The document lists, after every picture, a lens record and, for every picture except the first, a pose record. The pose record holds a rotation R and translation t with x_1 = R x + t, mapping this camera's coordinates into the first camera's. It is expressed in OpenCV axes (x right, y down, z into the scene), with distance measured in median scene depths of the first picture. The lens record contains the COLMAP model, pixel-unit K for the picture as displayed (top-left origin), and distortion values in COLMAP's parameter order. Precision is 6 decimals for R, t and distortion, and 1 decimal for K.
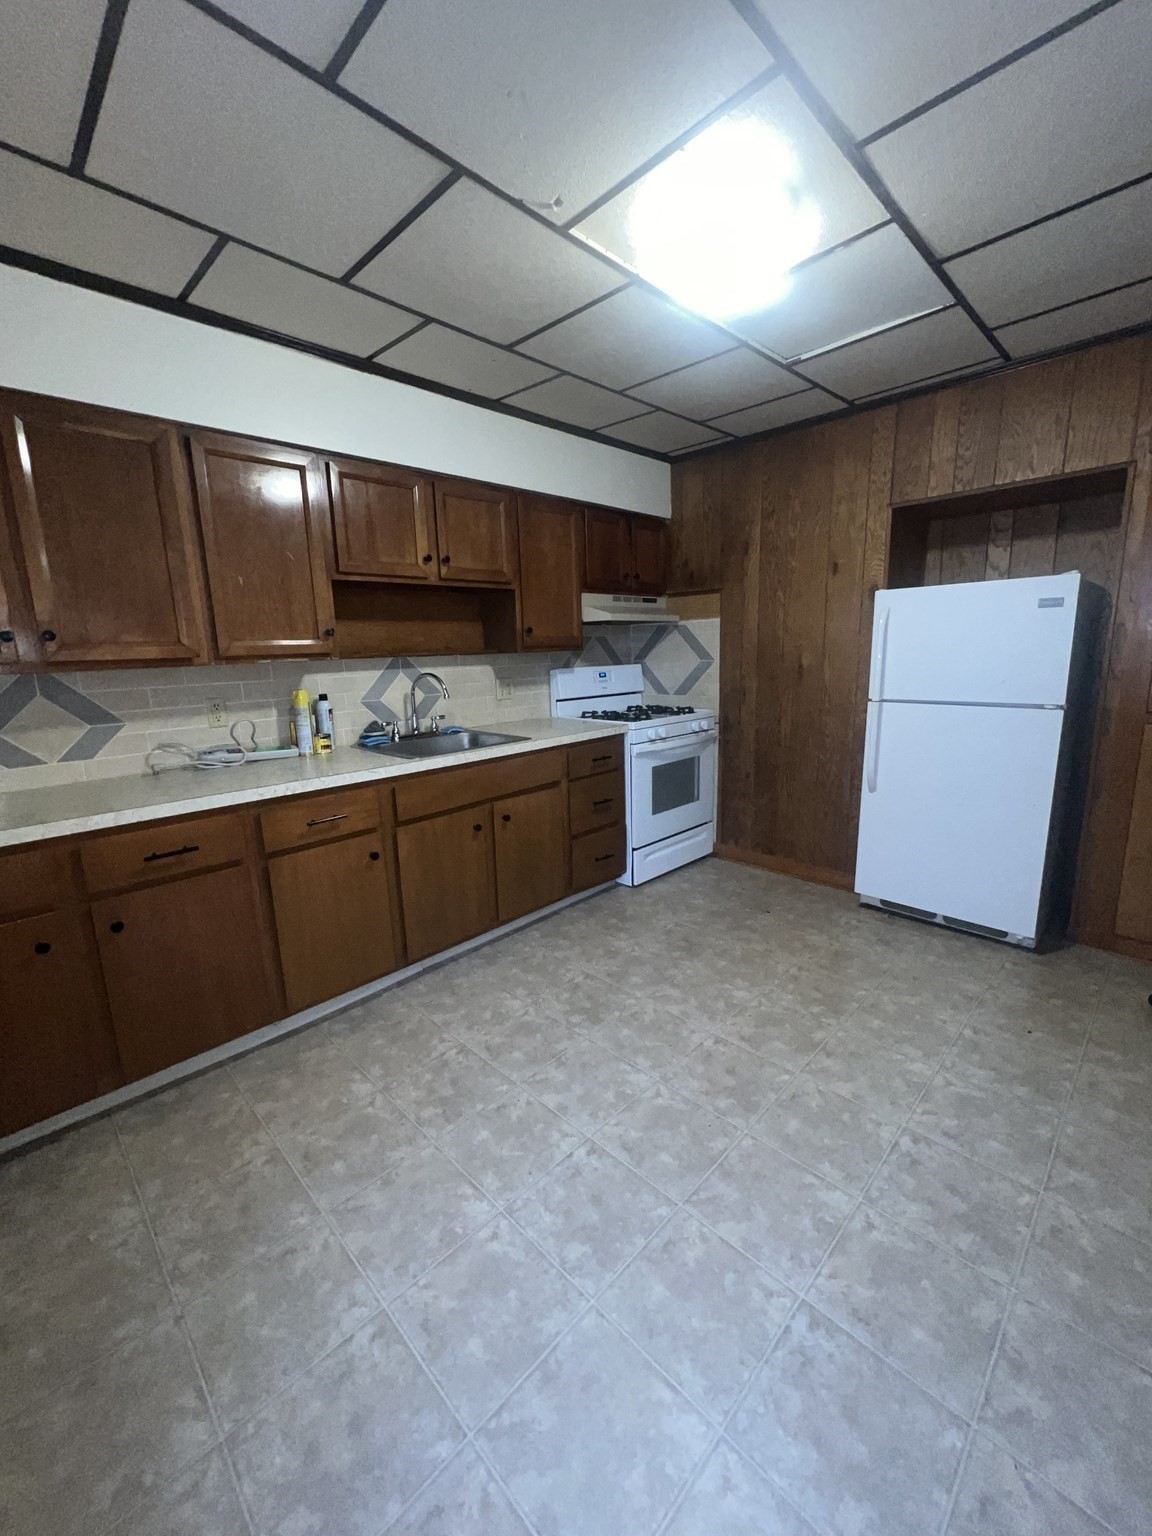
lens RADIAL K [[614.9, 0, 577.6], [0, 614.9, 768.1], [0, 0, 1]] dist [0.001500, -0.000085]
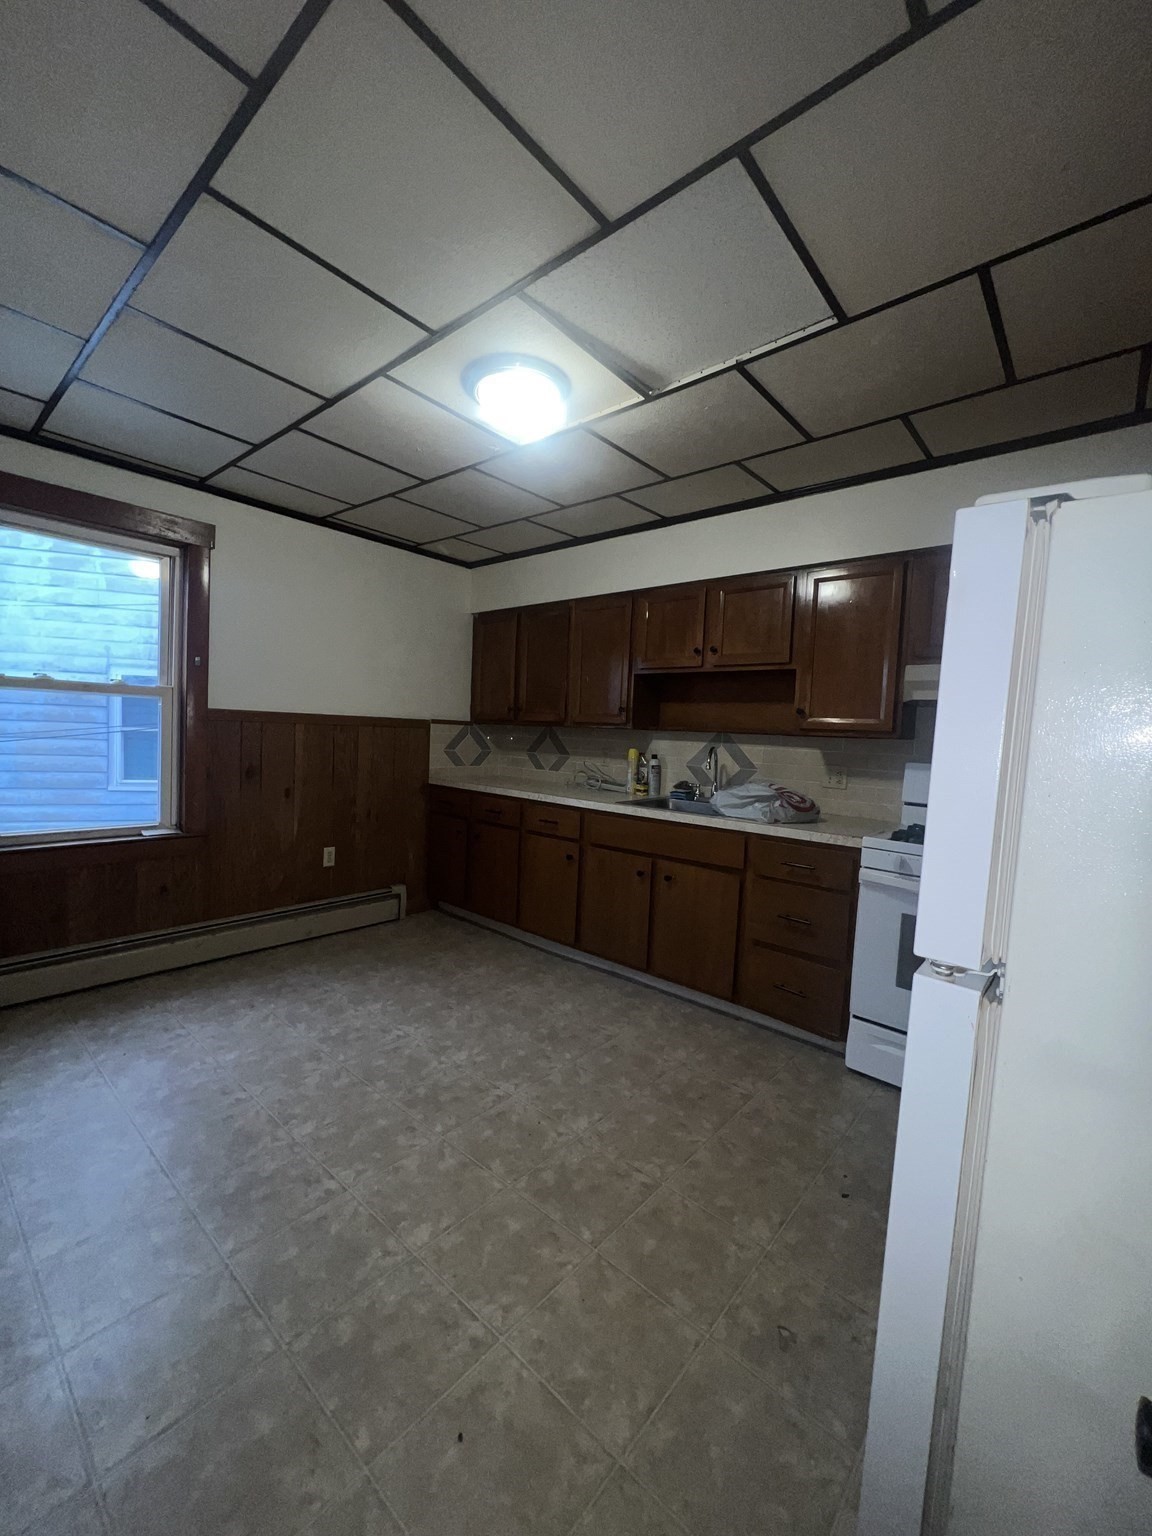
lens RADIAL K [[614.9, 0, 577.6], [0, 614.9, 768.1], [0, 0, 1]] dist [0.001500, -0.000085]
pose [[0.068478, 0.094550, -0.993162, 0.972249], [-0.238411, 0.968207, 0.075736, -0.157674], [0.968747, 0.231595, 0.088843, 0.733443]]
